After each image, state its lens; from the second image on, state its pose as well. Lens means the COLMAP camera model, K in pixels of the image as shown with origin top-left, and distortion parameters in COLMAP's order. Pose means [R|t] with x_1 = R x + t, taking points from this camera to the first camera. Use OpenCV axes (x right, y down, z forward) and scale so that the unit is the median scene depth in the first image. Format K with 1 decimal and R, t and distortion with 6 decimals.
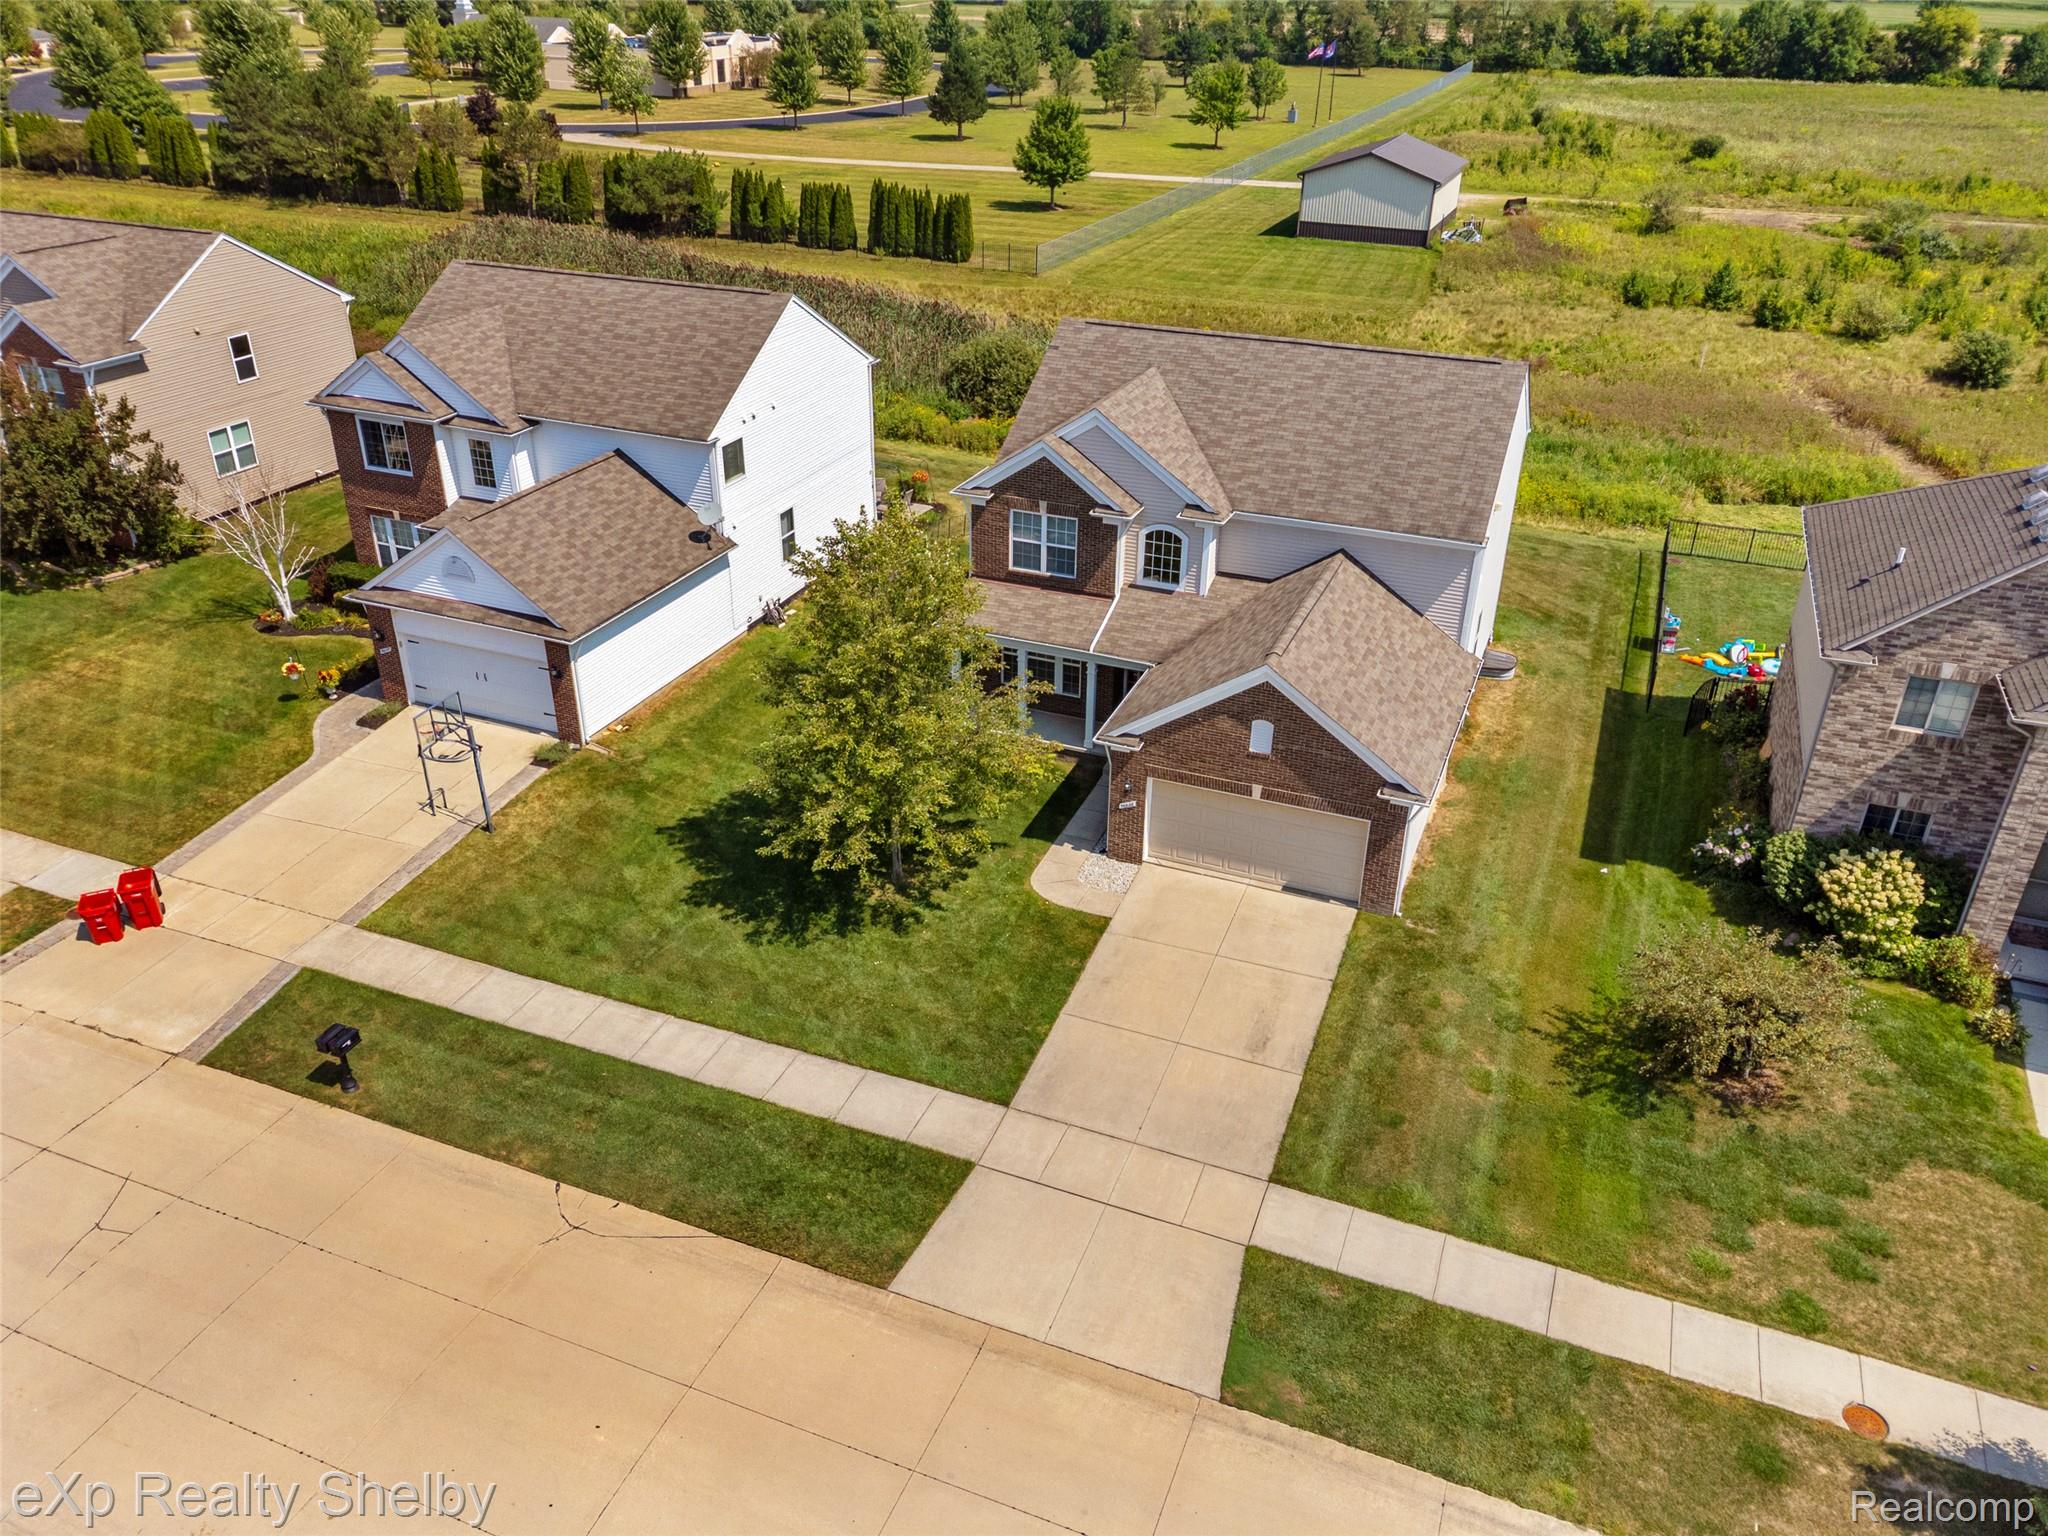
lens RADIAL K [[1546.9, 0, 1024.0], [0, 1546.9, 768.0], [0, 0, 1]] dist [0.024768, 0.004916]
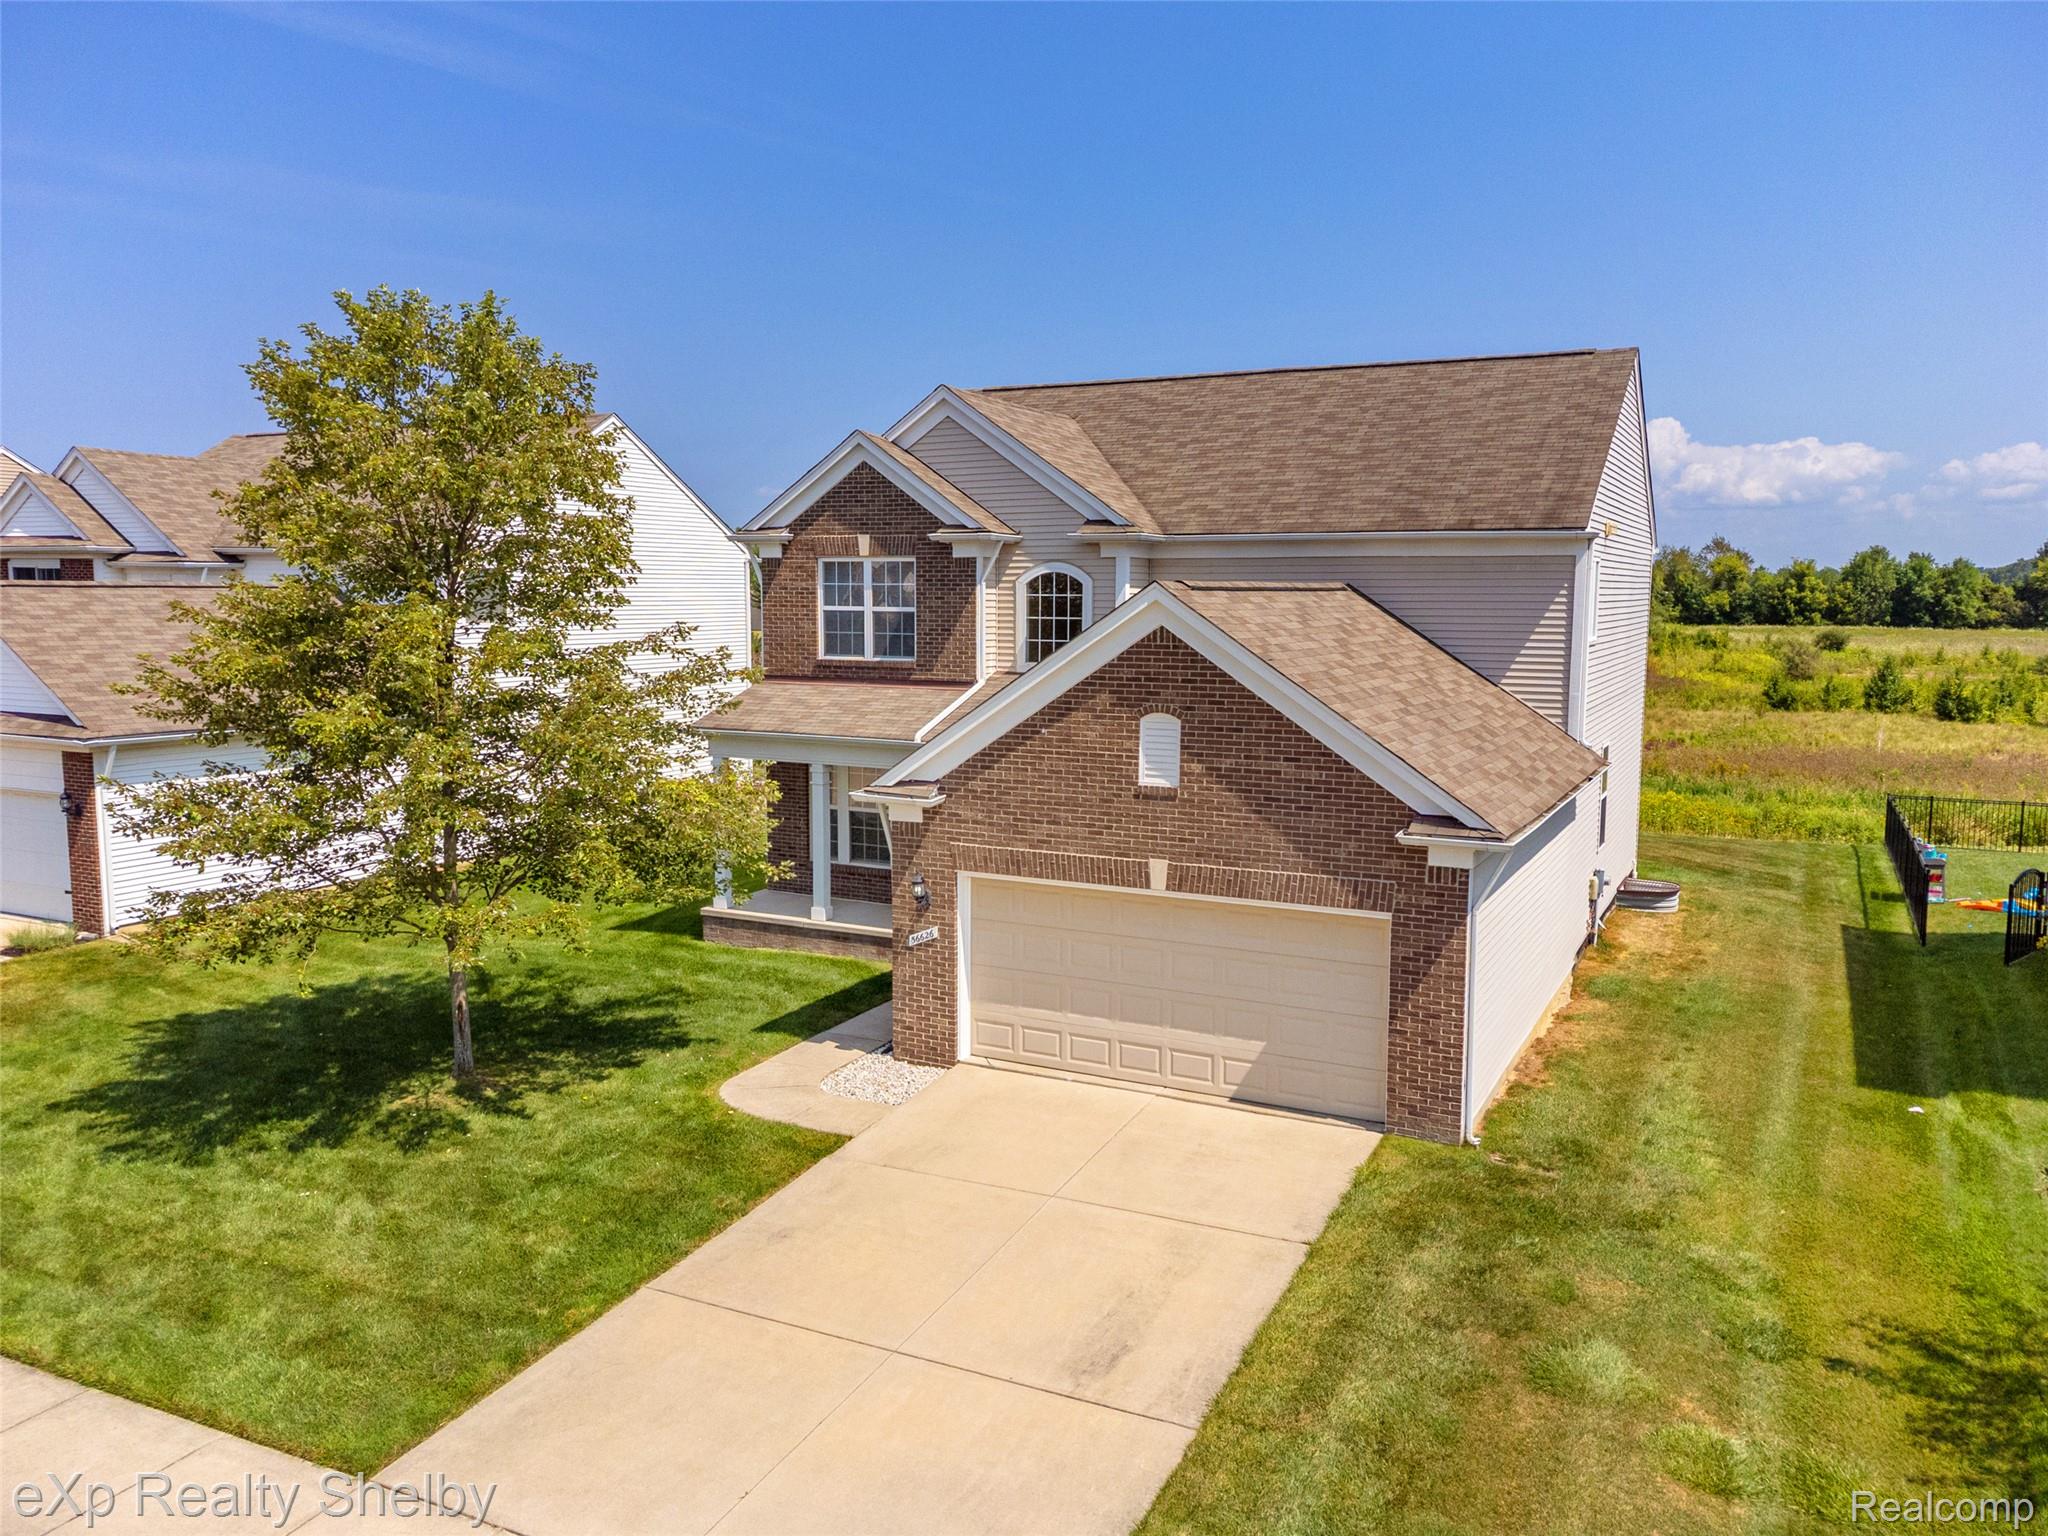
lens RADIAL K [[1560.0, 0, 1024.0], [0, 1560.0, 768.0], [0, 0, 1]] dist [0.004722, 0.052546]
pose [[0.996330, -0.001217, -0.085583, 0.132665], [-0.030653, 0.928506, -0.370049, 0.148846], [0.079914, 0.371314, 0.925062, 0.462551]]
